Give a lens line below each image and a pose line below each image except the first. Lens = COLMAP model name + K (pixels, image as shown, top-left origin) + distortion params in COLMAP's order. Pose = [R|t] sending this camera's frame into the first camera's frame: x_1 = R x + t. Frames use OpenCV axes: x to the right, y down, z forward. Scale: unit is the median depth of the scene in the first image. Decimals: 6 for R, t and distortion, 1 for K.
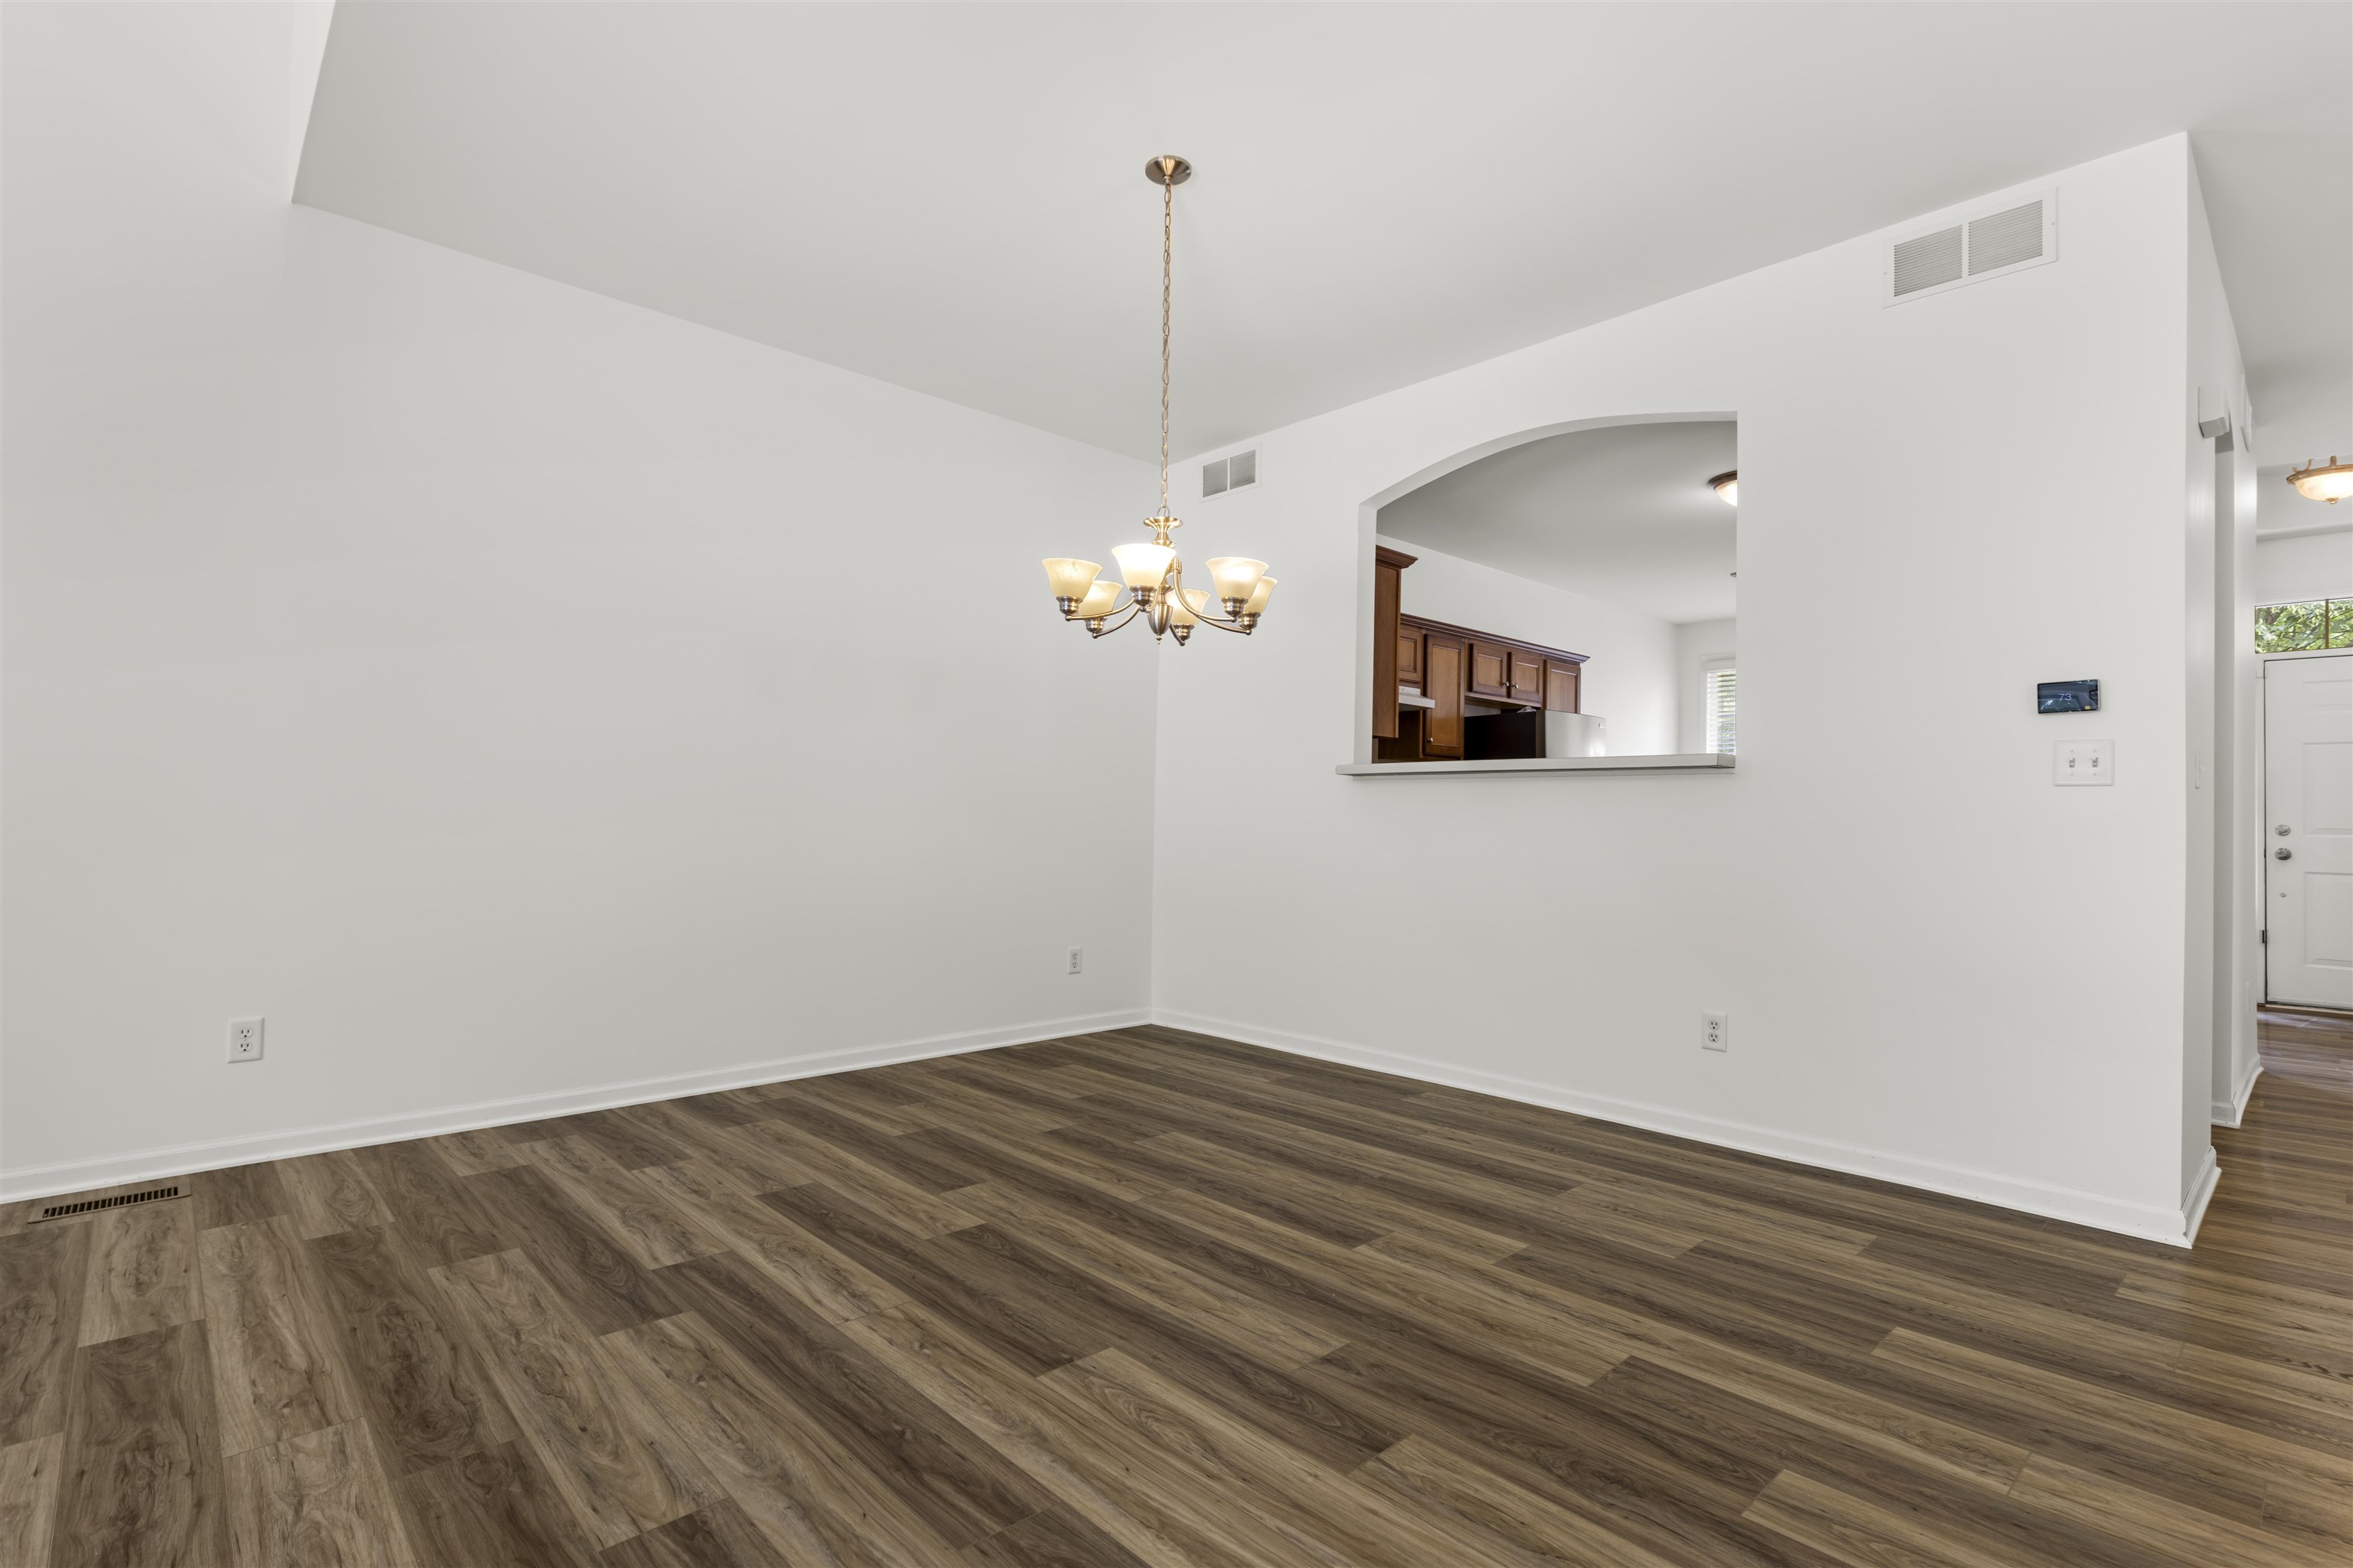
lens RADIAL K [[1110.2, 0, 1174.5], [0, 1110.2, 786.0], [0, 0, 1]] dist [-0.004462, -0.001348]
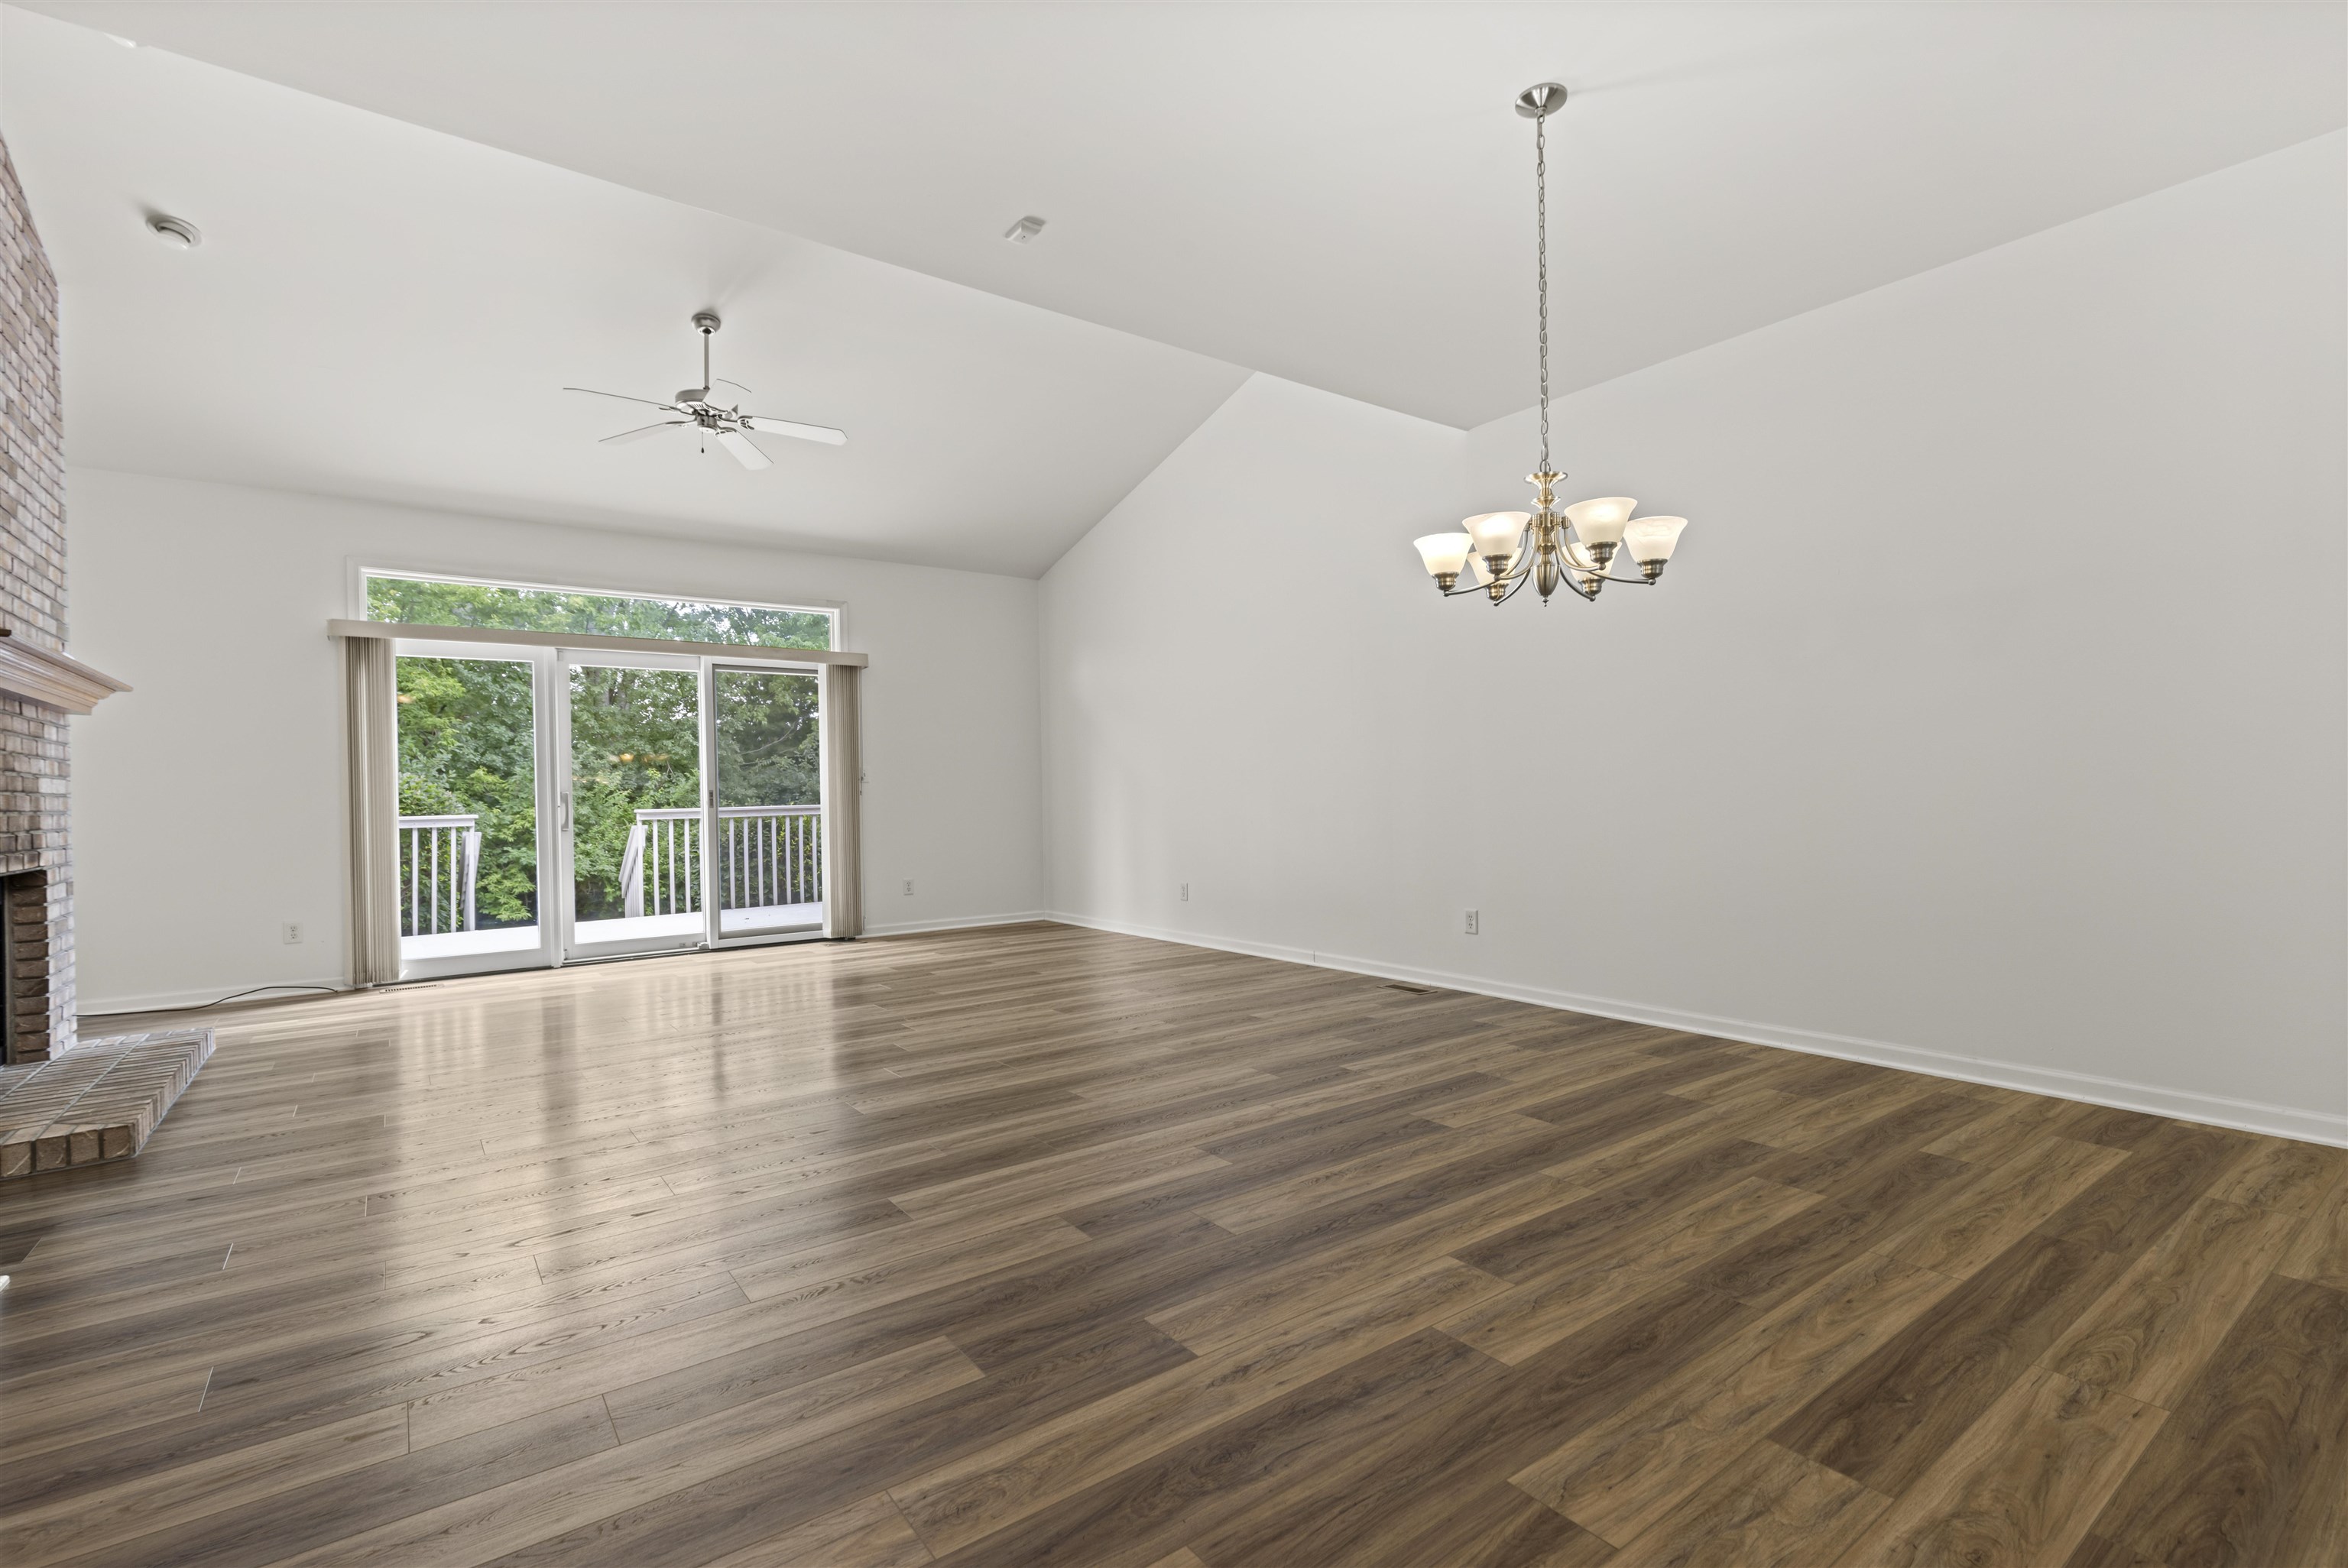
lens RADIAL K [[1077.8, 0, 1173.4], [0, 1077.8, 792.1], [0, 0, 1]] dist [-0.002381, -0.000491]
pose [[-0.116698, -0.008045, -0.993135, 0.966385], [0.039497, 0.999139, -0.012735, 0.033056], [0.992382, -0.040712, -0.116280, 0.804222]]
